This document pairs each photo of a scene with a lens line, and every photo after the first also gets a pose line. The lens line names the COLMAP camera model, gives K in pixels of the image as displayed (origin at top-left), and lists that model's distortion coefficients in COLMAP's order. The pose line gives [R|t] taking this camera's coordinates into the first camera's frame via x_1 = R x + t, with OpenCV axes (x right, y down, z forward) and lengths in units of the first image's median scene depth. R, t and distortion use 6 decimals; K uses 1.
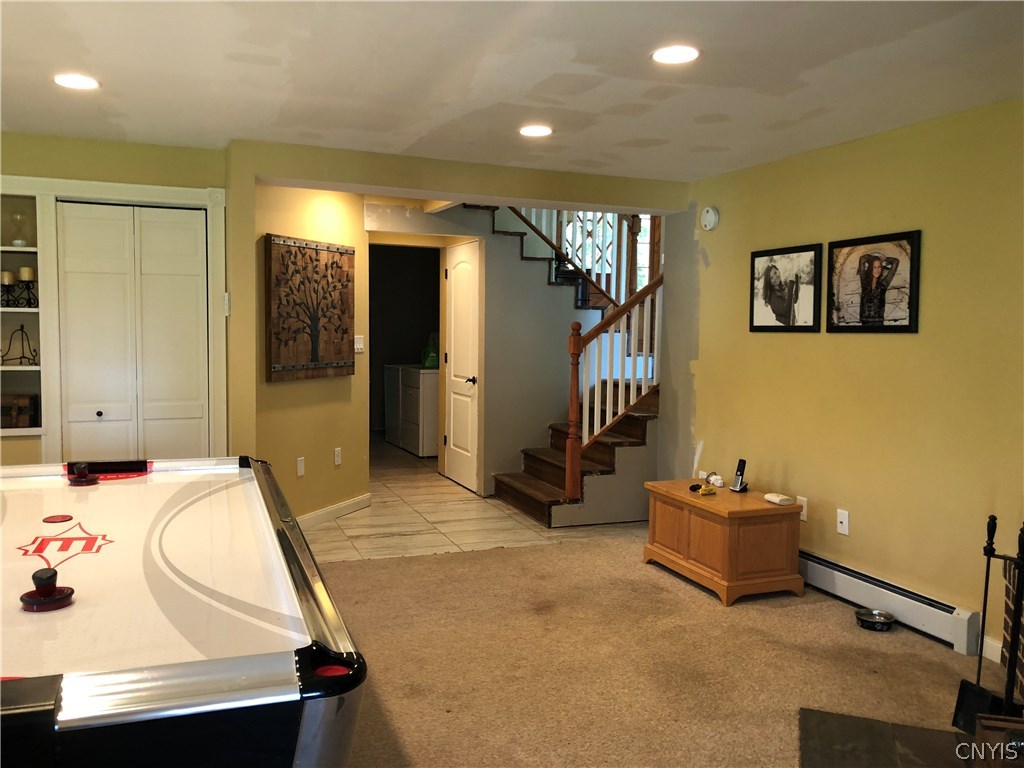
lens RADIAL K [[847.2, 0, 510.4], [0, 847.2, 386.2], [0, 0, 1]] dist [0.034478, -0.051789]
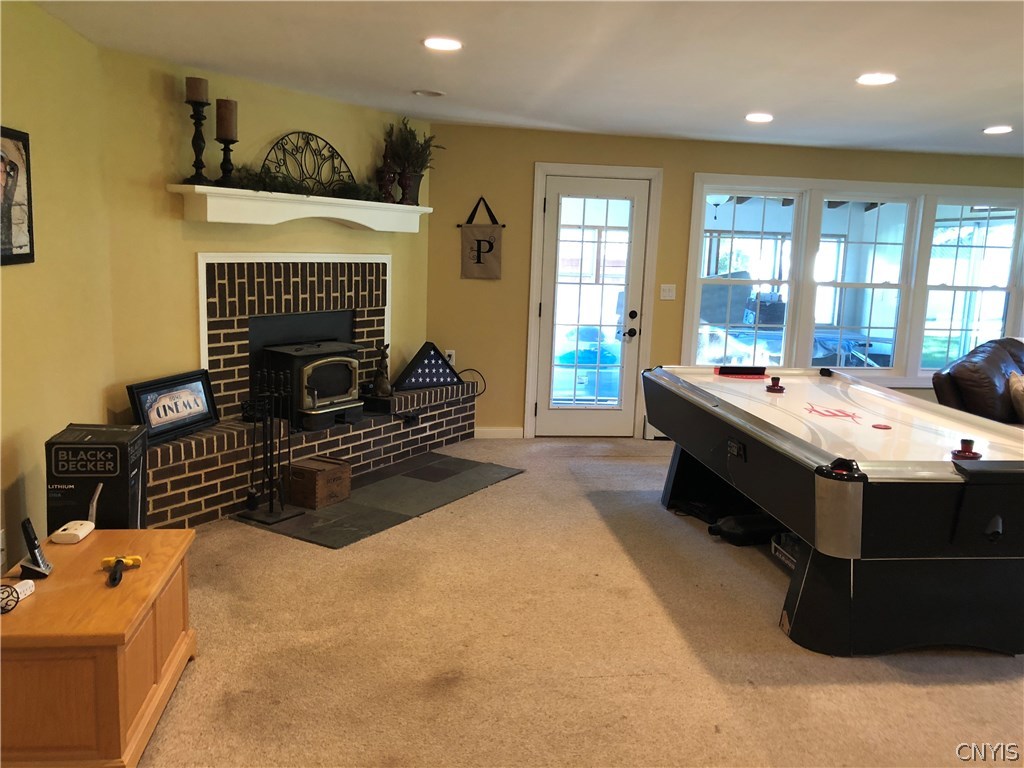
lens RADIAL K [[847.2, 0, 509.1], [0, 847.2, 381.4], [0, 0, 1]] dist [0.034478, -0.051789]
pose [[-0.972840, -0.083416, 0.215925, -0.151894], [-0.033047, 0.973308, 0.227113, -0.151430], [-0.229107, 0.213809, -0.949629, 1.686995]]
